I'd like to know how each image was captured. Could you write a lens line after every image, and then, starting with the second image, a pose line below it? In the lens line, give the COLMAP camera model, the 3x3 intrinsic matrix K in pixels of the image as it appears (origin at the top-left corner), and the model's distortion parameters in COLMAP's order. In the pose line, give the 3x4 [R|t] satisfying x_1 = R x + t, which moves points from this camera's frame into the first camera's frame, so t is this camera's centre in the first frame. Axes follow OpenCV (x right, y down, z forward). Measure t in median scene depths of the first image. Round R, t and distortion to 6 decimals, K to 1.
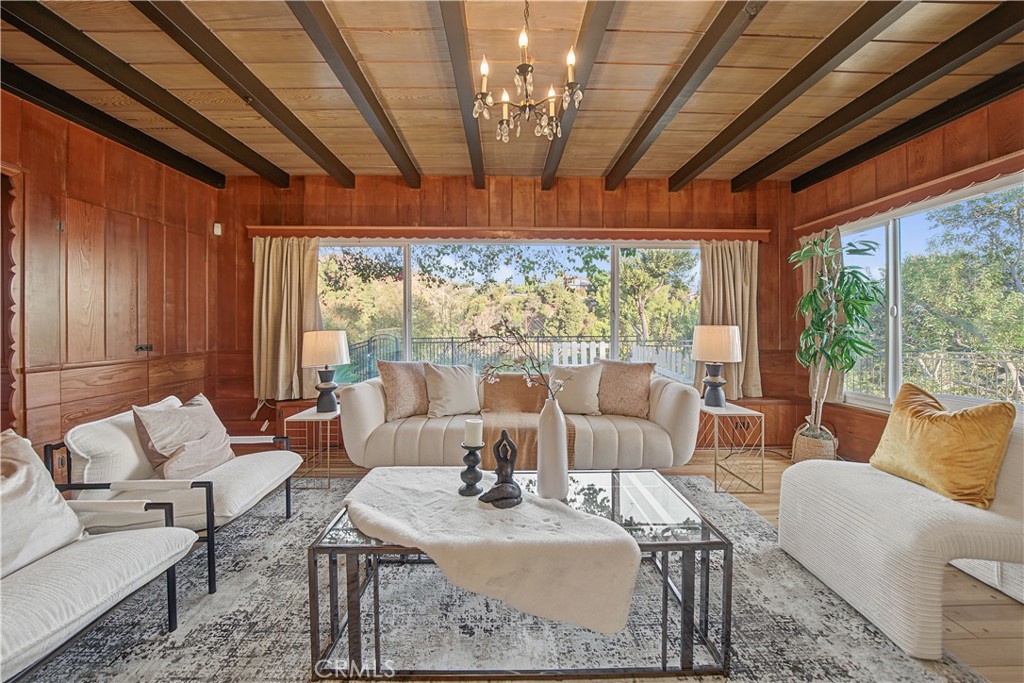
lens RADIAL K [[360.7, 0, 510.5], [0, 360.7, 320.9], [0, 0, 1]] dist [-0.020897, 0.000081]
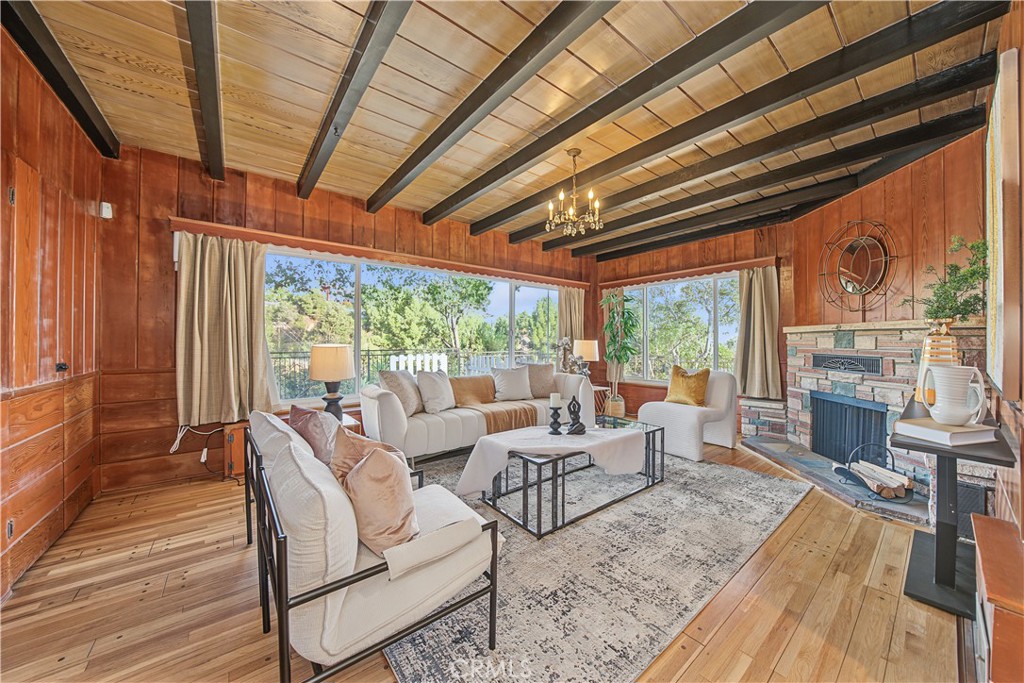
lens RADIAL K [[358.0, 0, 510.7], [0, 358.0, 332.9], [0, 0, 1]] dist [-0.019475, 0.000025]
pose [[0.792488, 0.014959, 0.609704, -0.584559], [-0.011244, 0.999888, -0.009917, -0.000545], [-0.609784, 0.001003, 0.792567, -0.110843]]
